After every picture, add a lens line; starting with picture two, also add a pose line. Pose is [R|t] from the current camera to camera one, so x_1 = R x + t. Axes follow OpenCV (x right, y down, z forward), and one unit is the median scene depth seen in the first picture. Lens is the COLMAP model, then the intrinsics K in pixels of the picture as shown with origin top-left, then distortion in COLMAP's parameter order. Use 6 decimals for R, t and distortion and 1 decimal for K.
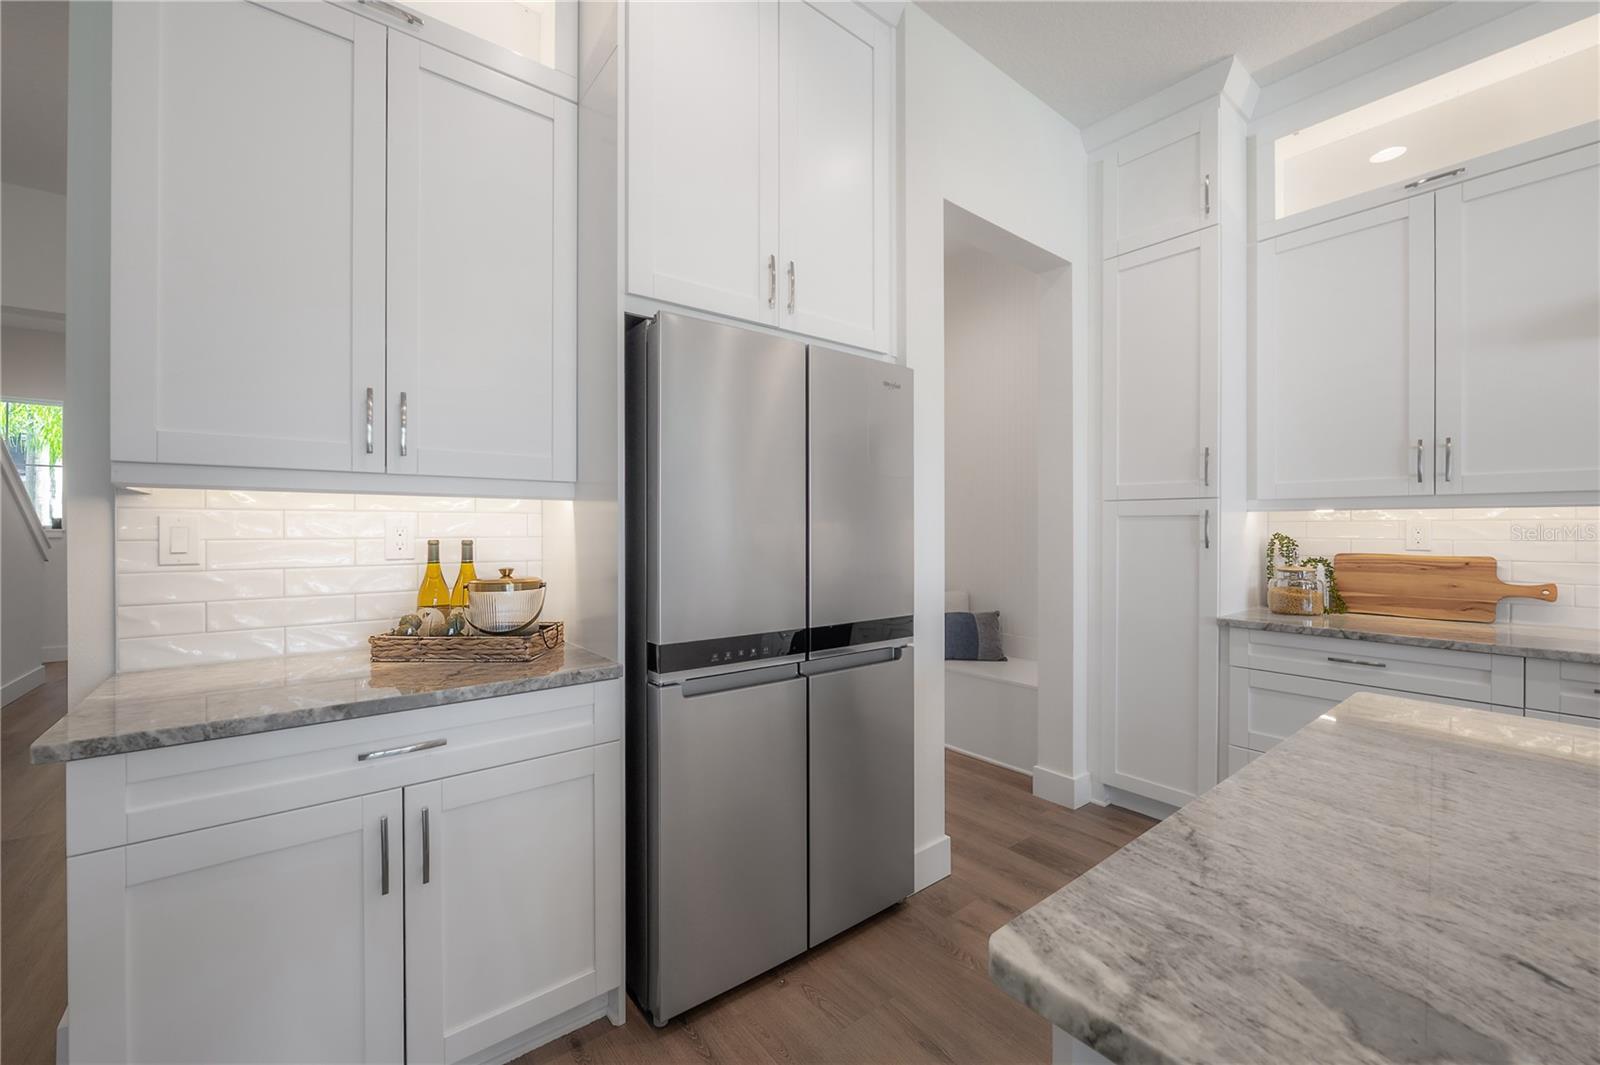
lens RADIAL K [[641.0, 0, 798.1], [0, 641.0, 522.7], [0, 0, 1]] dist [-0.003223, -0.000233]
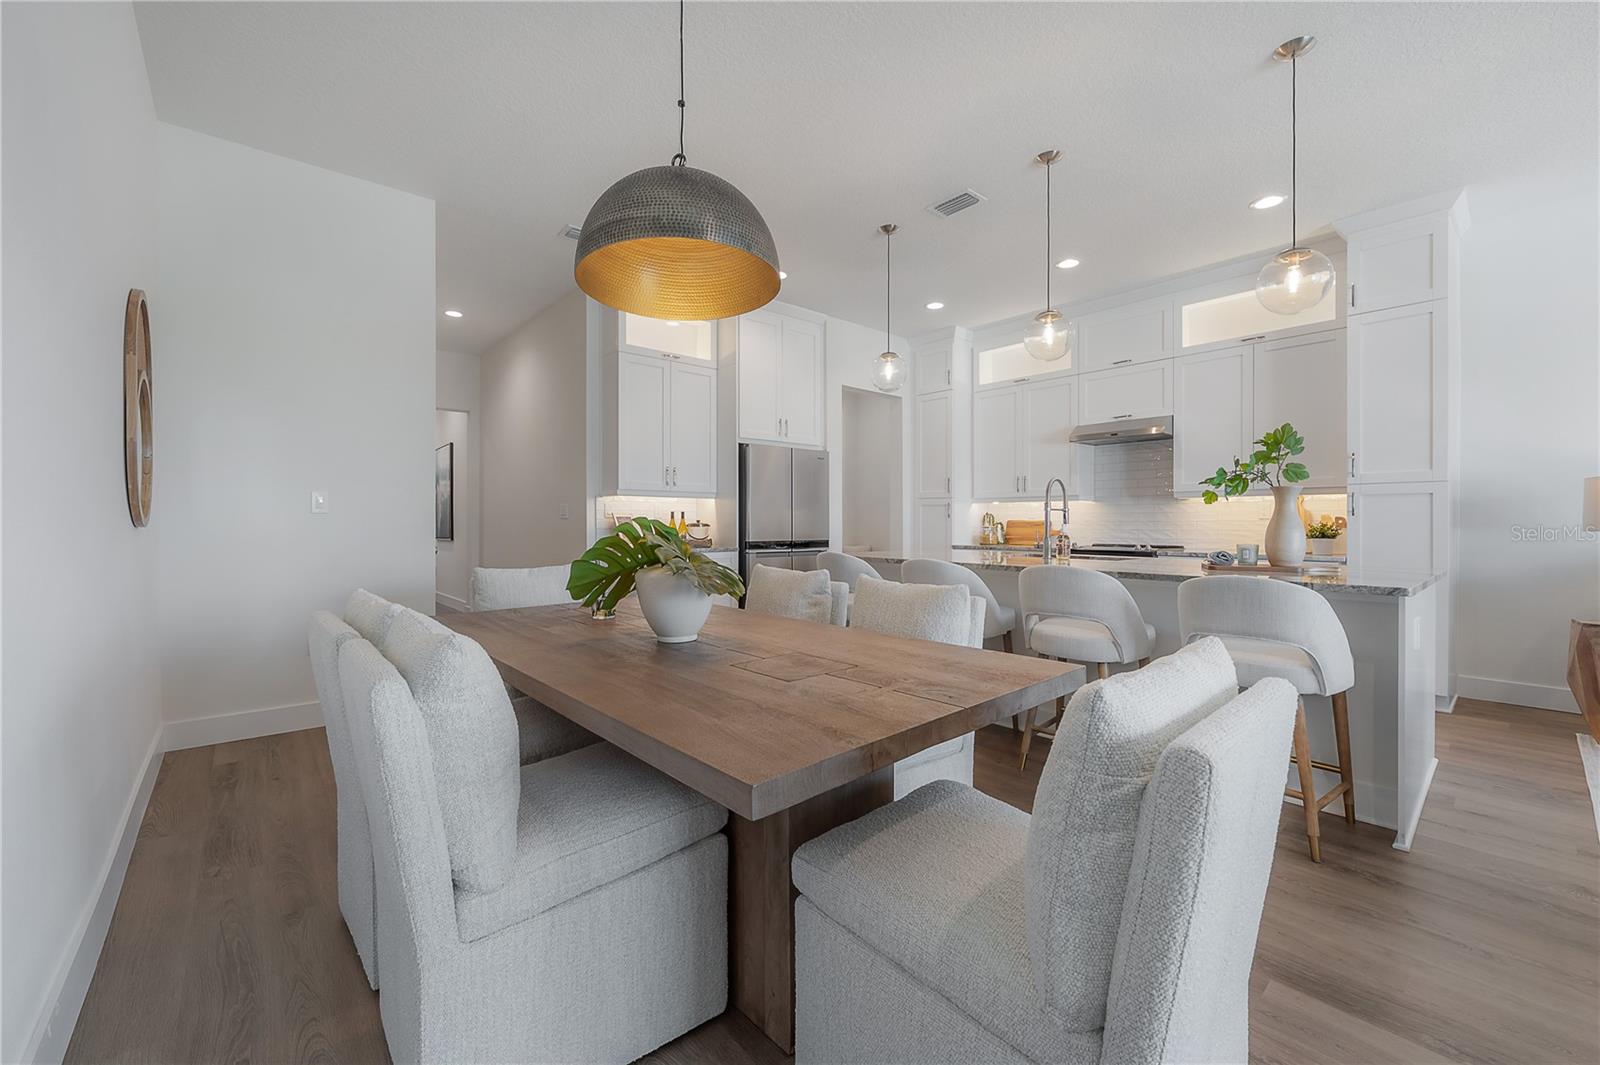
lens RADIAL K [[641.0, 0, 798.1], [0, 641.0, 522.7], [0, 0, 1]] dist [-0.003223, -0.000233]
pose [[0.998719, -0.000887, 0.050596, -0.087050], [0.000715, 0.999994, 0.003419, 0.053925], [-0.050599, -0.003378, 0.998713, -1.615630]]
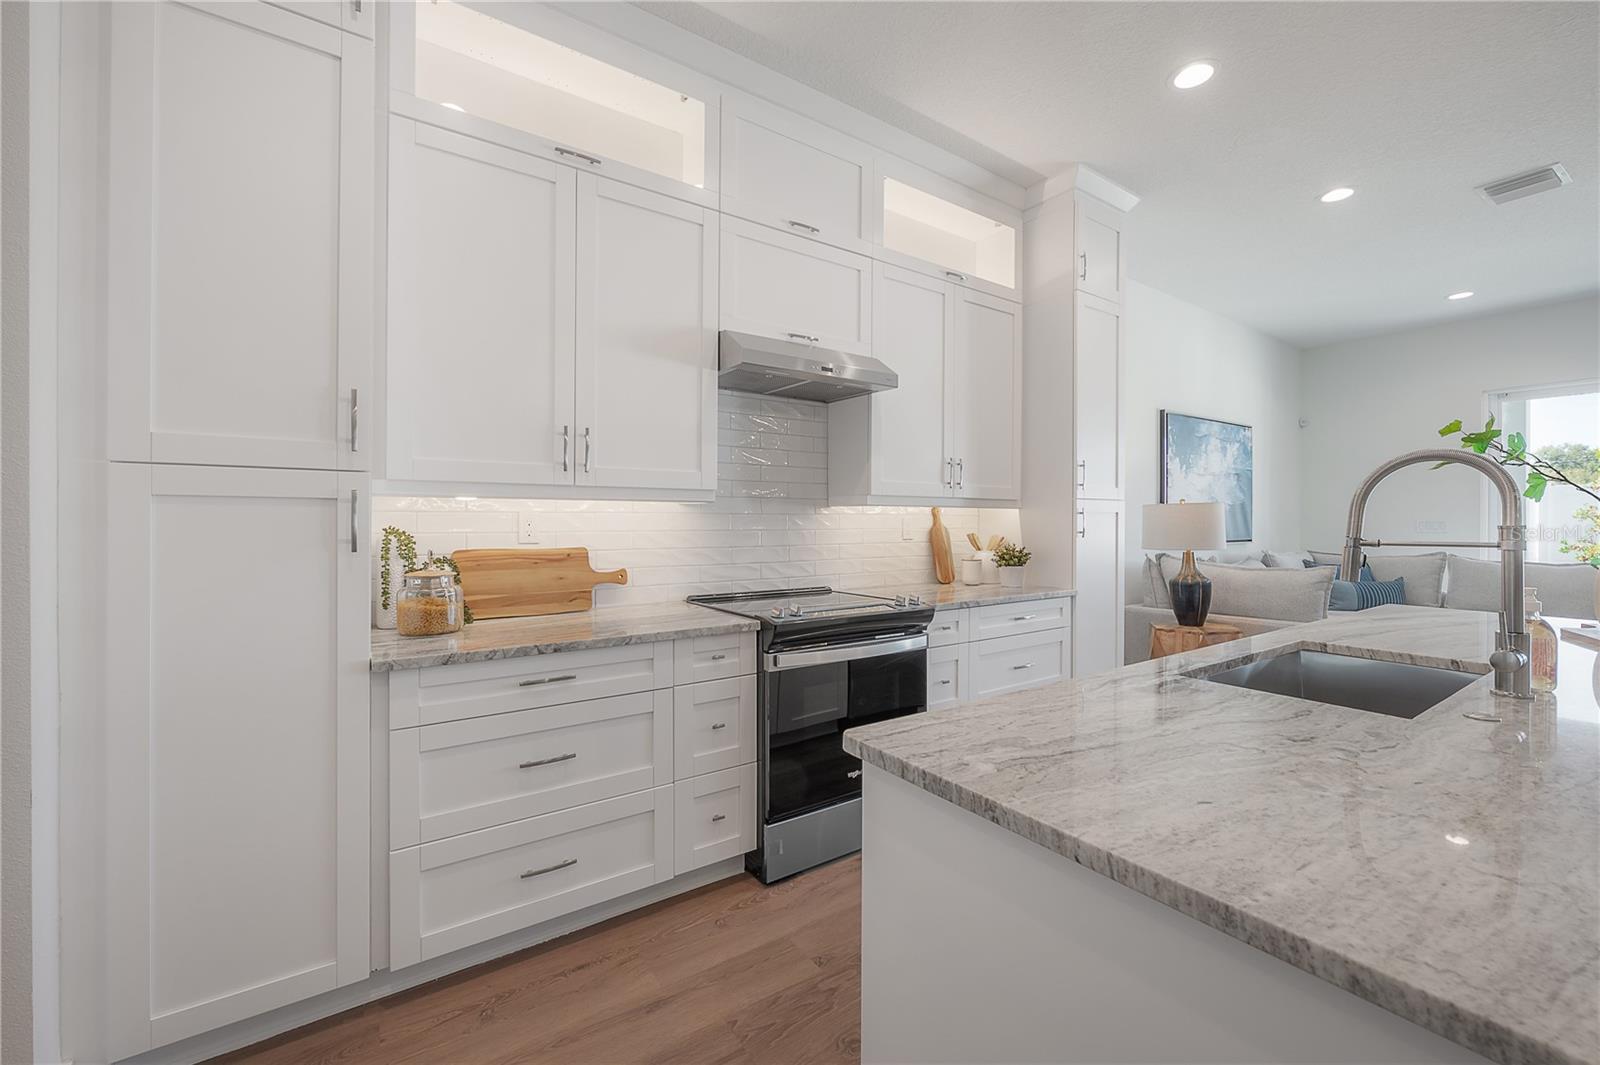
lens RADIAL K [[641.0, 0, 798.1], [0, 641.0, 522.7], [0, 0, 1]] dist [-0.003223, -0.000233]
pose [[0.077508, -0.003874, 0.996984, 0.058637], [-0.008449, 0.999954, 0.004542, 0.005128], [-0.996956, -0.008776, 0.077472, 0.572322]]
